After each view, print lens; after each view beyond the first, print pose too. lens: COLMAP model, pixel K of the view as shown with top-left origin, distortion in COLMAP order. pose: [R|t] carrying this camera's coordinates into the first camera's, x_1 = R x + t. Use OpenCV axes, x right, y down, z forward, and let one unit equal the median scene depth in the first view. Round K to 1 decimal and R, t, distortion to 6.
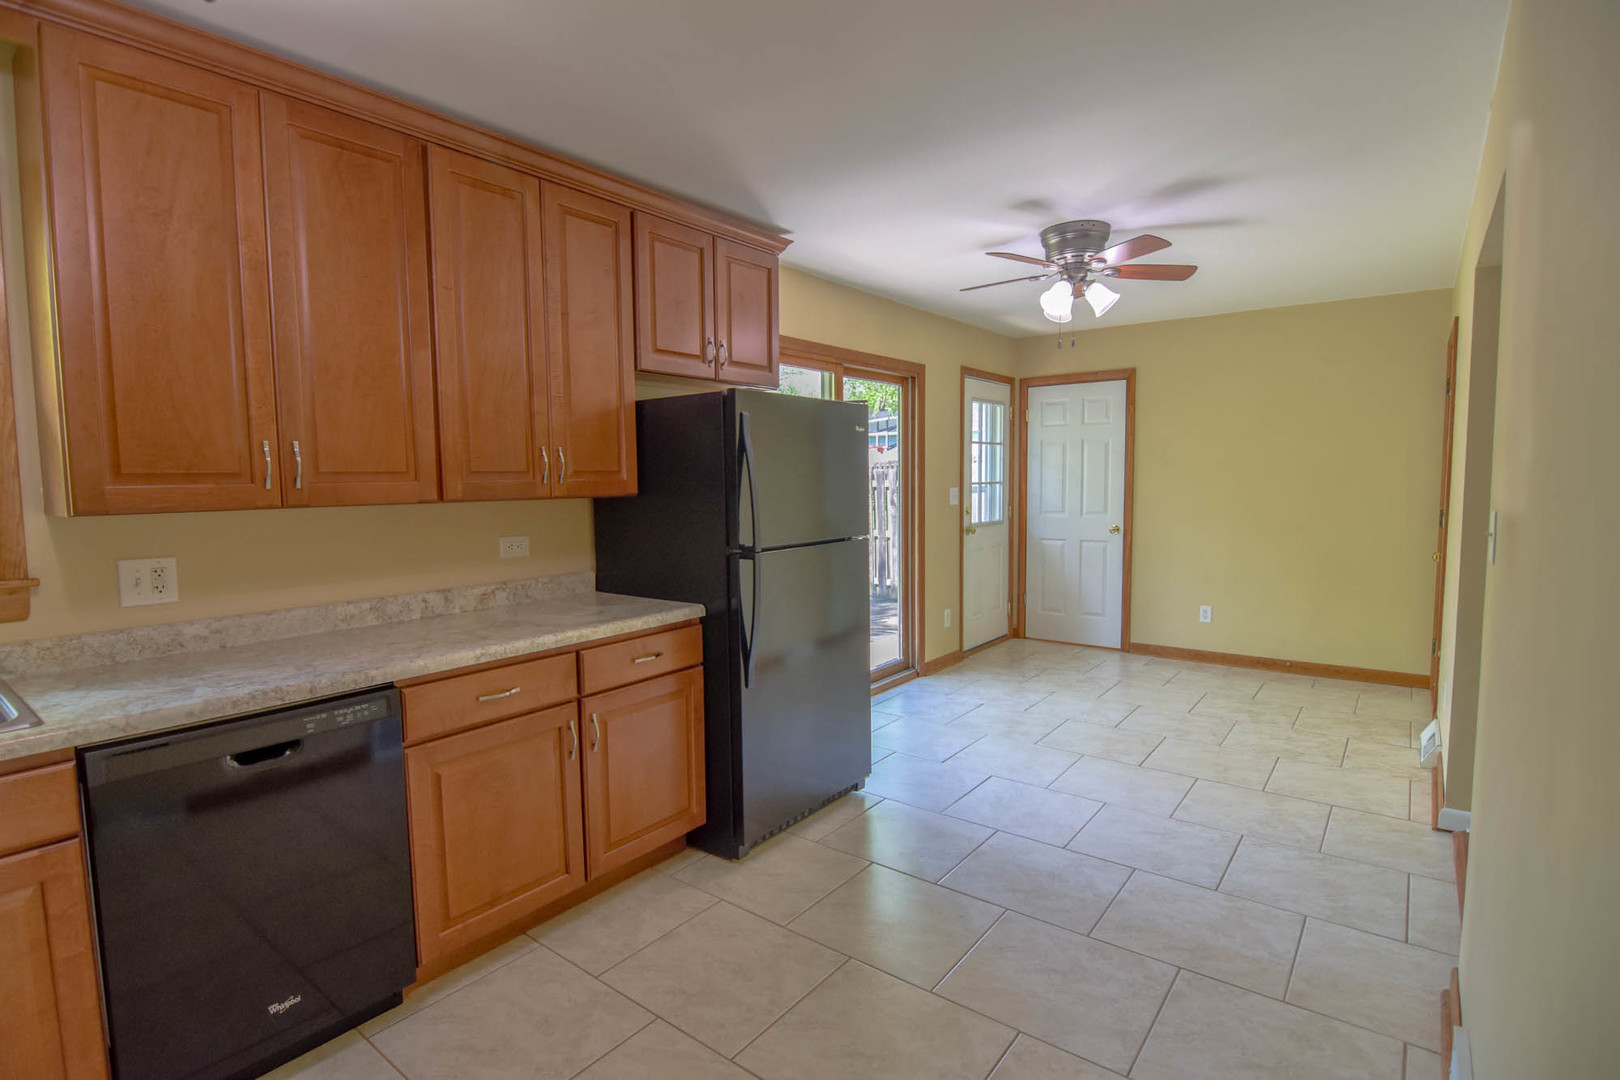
lens RADIAL K [[785.0, 0, 793.3], [0, 785.0, 542.6], [0, 0, 1]] dist [-0.006148, -0.013053]
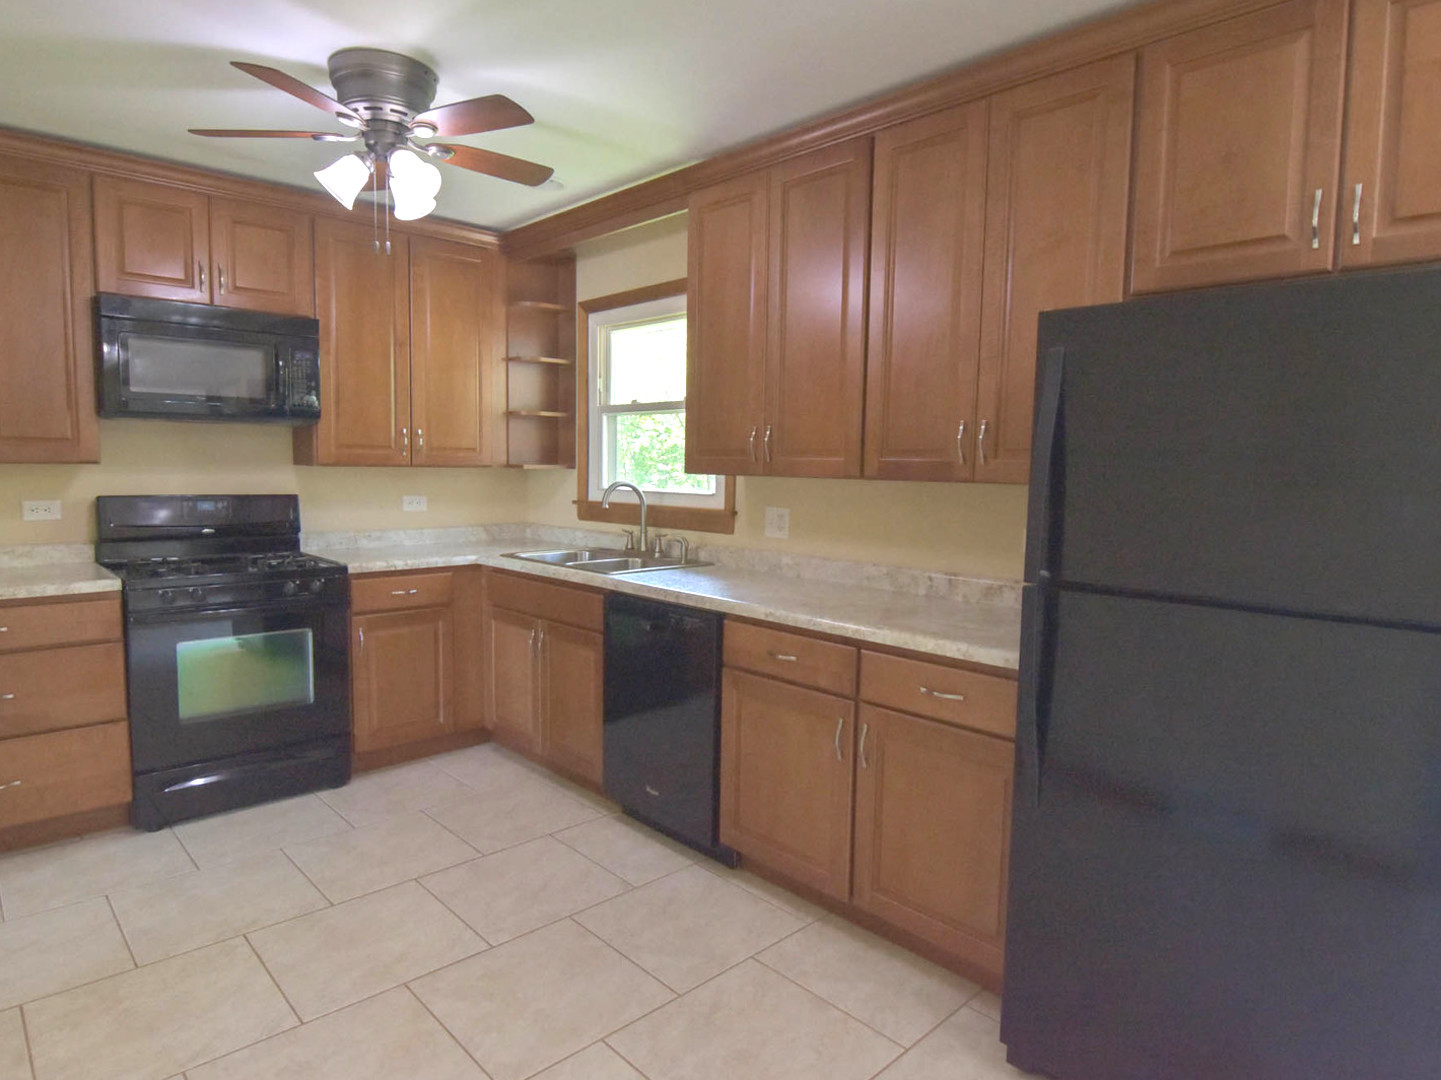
lens RADIAL K [[848.8, 0, 708.5], [0, 848.8, 543.5], [0, 0, 1]] dist [-0.001214, -0.015249]
pose [[-0.148261, 0.104628, -0.983398, 0.685112], [-0.097114, 0.988041, 0.119763, -0.079029], [0.984169, 0.113258, -0.136327, 0.929783]]
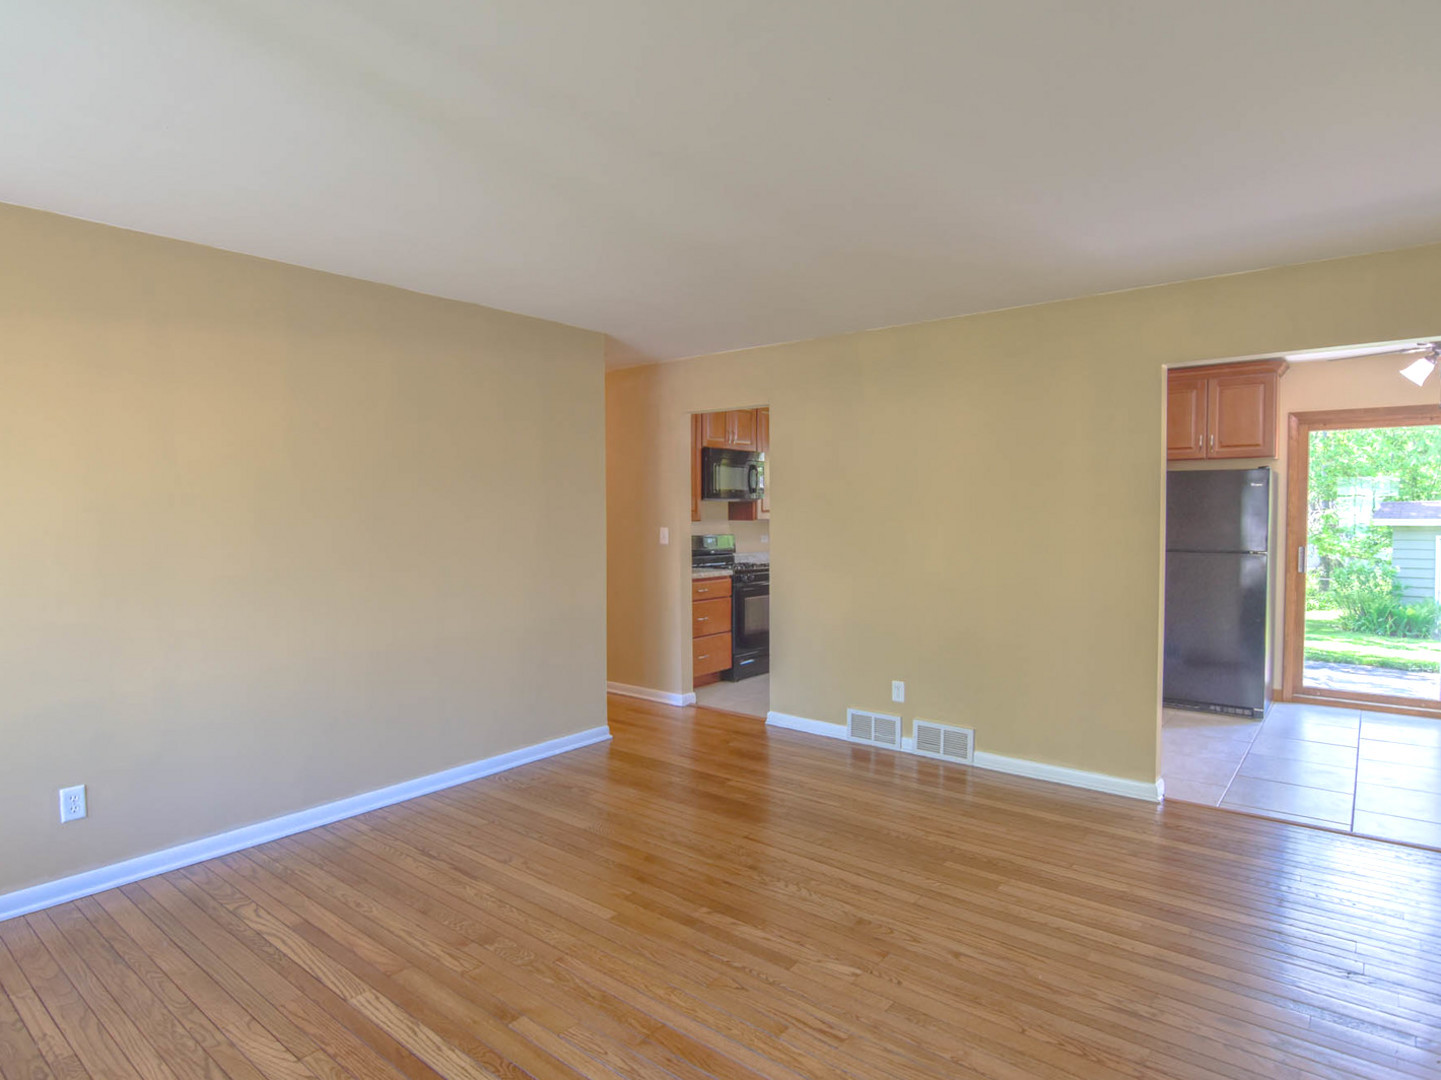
lens RADIAL K [[848.8, 0, 708.5], [0, 848.8, 543.5], [0, 0, 1]] dist [-0.001214, -0.015249]
pose [[-0.009327, 0.053415, -0.998529, 2.451082], [-0.079741, 0.995352, 0.053990, -0.038454], [0.996772, 0.080127, -0.005025, -0.132185]]
